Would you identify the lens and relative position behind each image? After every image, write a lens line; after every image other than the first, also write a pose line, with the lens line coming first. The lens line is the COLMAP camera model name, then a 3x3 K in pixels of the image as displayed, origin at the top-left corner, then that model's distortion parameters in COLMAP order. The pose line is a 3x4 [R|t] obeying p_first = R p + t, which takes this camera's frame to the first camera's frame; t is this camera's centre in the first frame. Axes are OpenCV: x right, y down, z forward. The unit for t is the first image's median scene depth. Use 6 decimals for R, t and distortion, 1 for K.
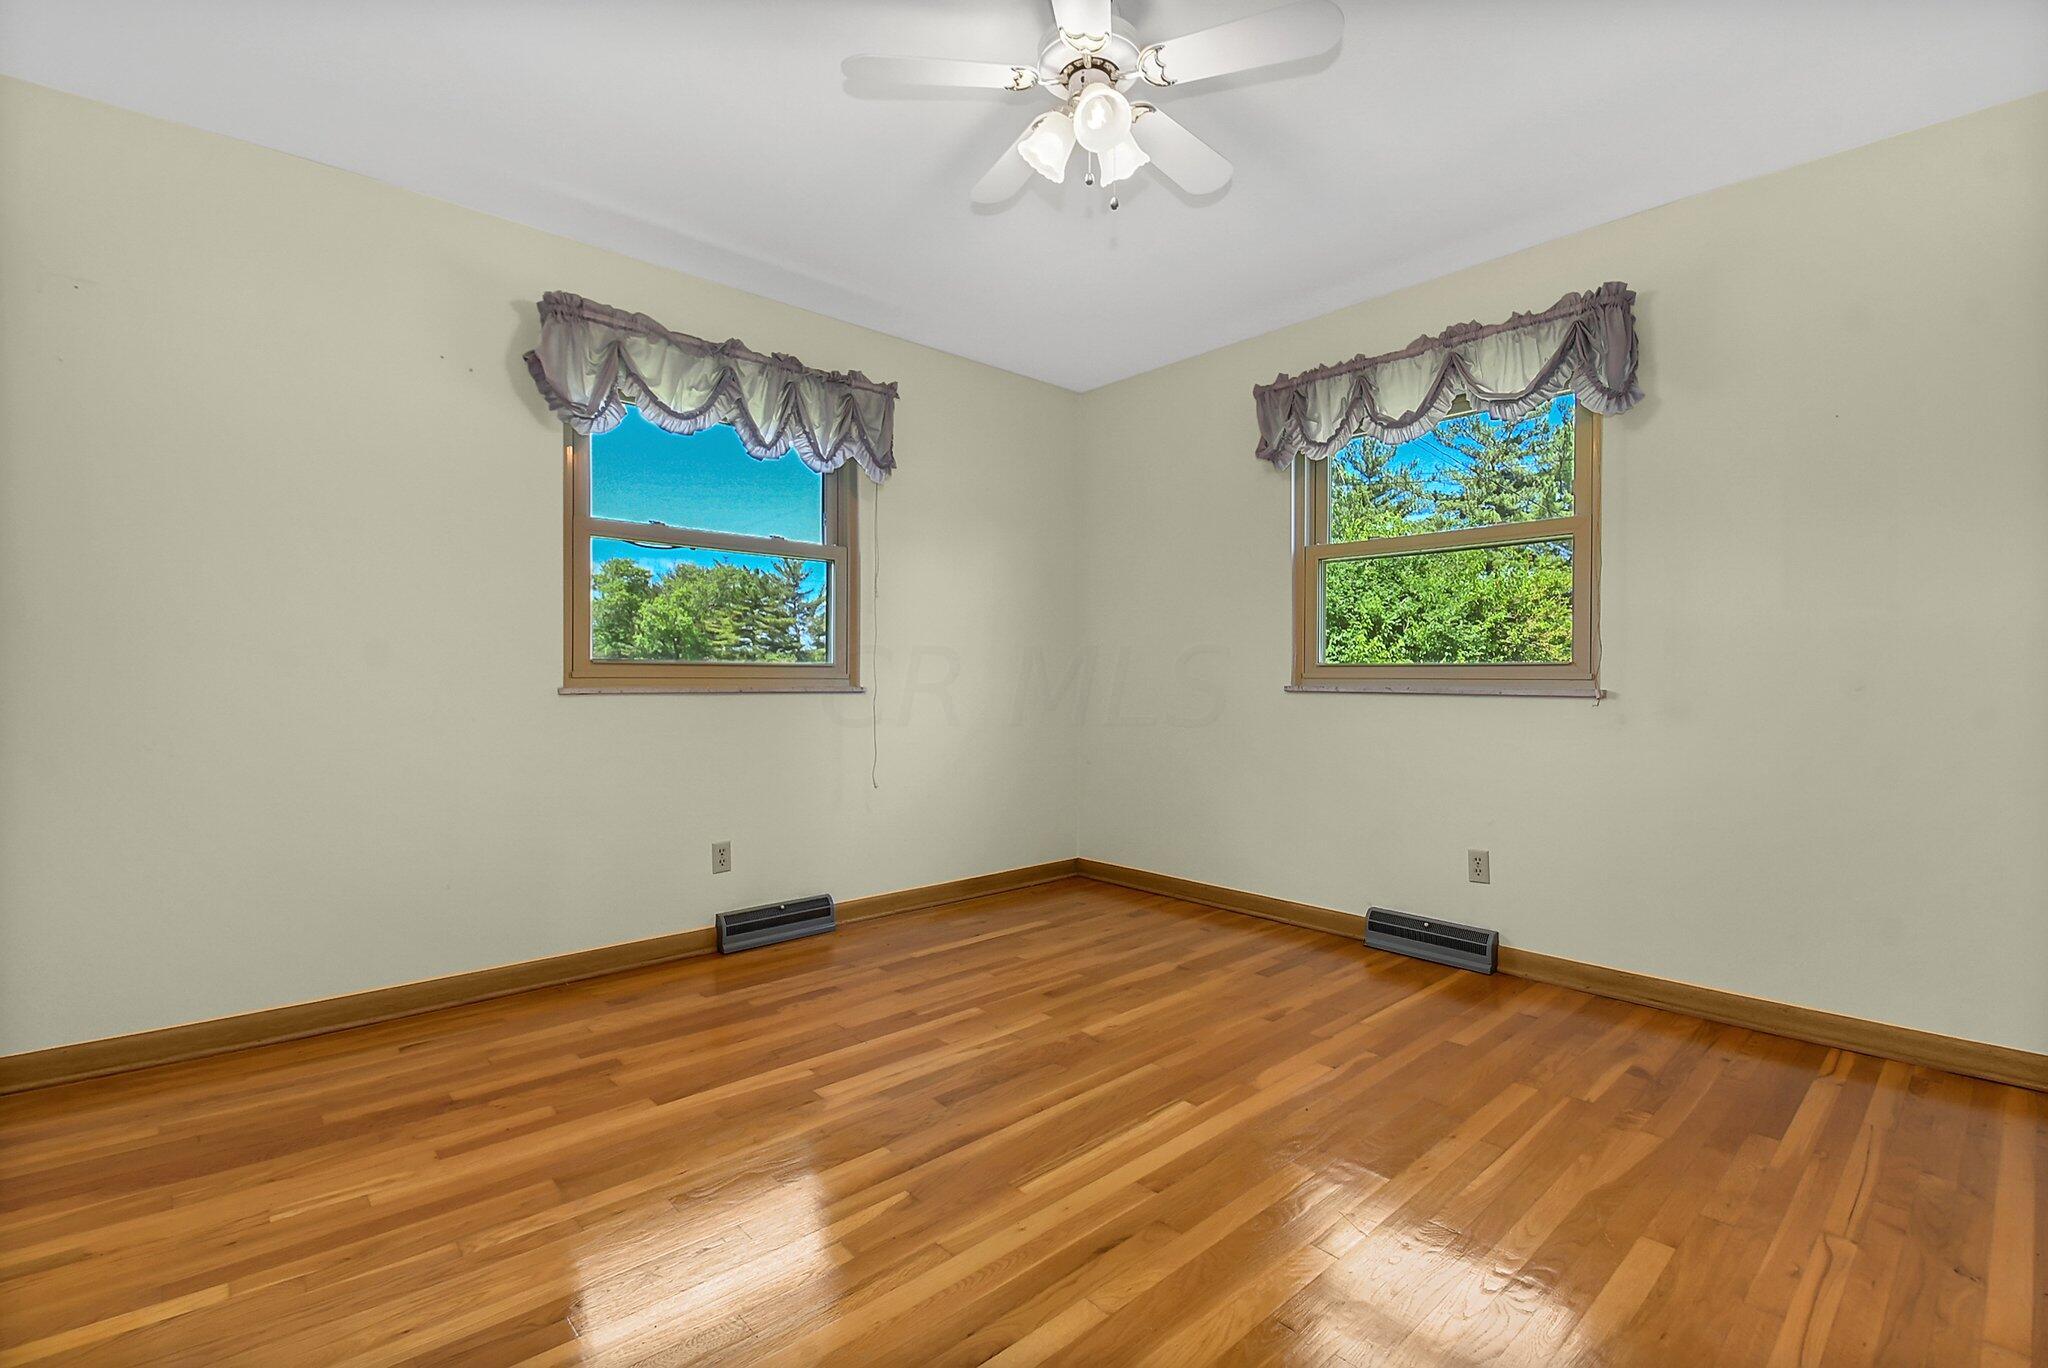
lens RADIAL K [[908.6, 0, 1024.0], [0, 908.6, 684.0], [0, 0, 1]] dist [-0.025792, -0.000273]
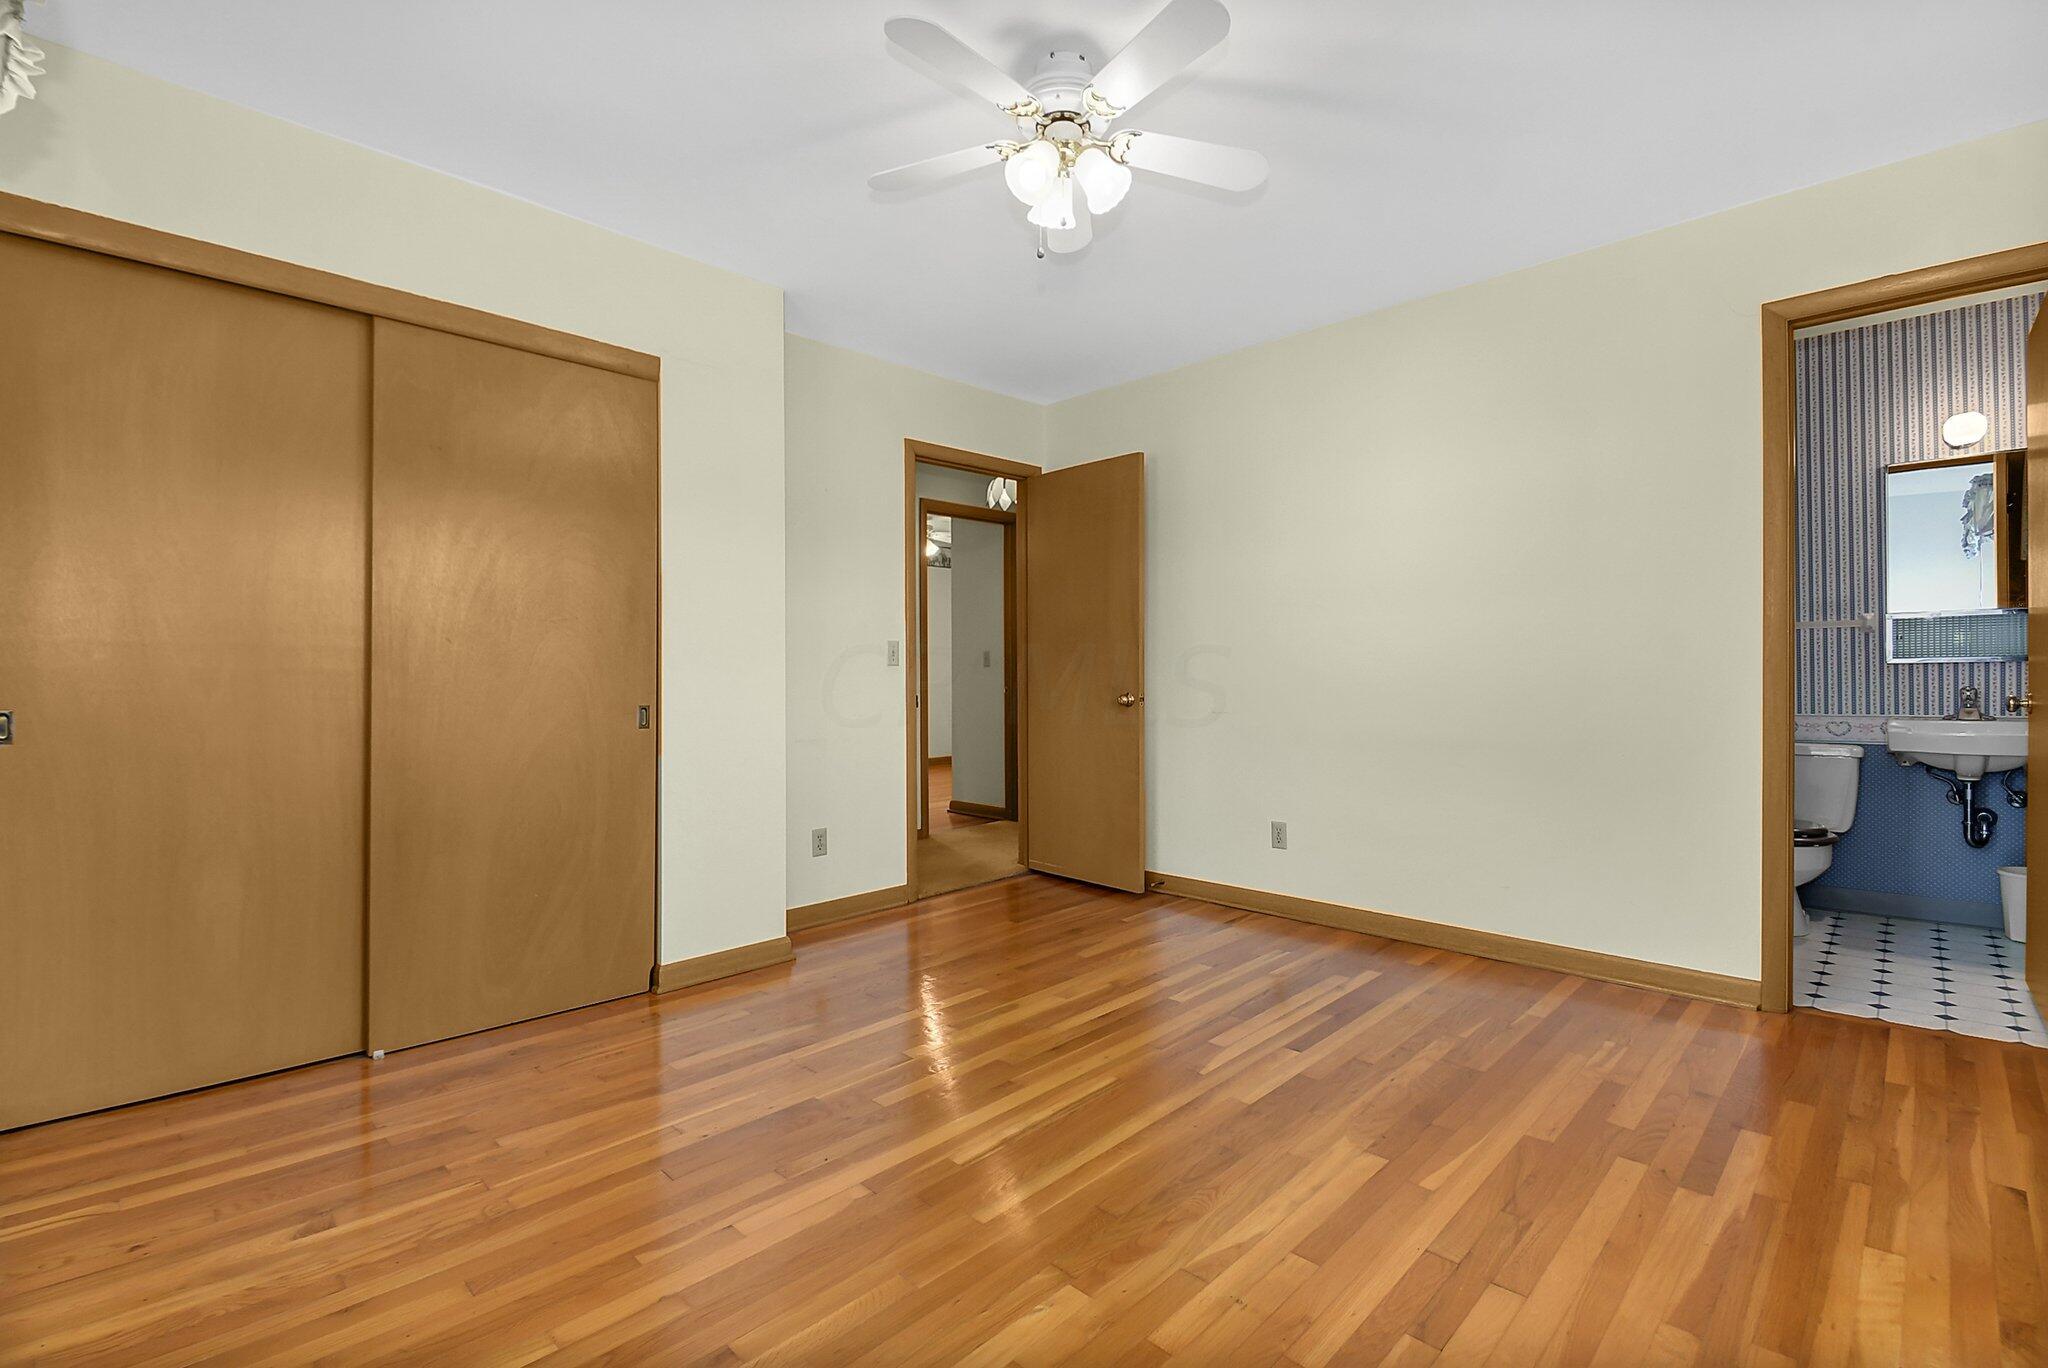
lens RADIAL K [[908.6, 0, 1024.0], [0, 908.6, 684.0], [0, 0, 1]] dist [-0.025792, -0.000273]
pose [[-0.998722, 0.005643, -0.050230, 0.153882], [0.004906, 0.999879, 0.014771, -0.016525], [0.050307, 0.014506, -0.998628, 1.858510]]
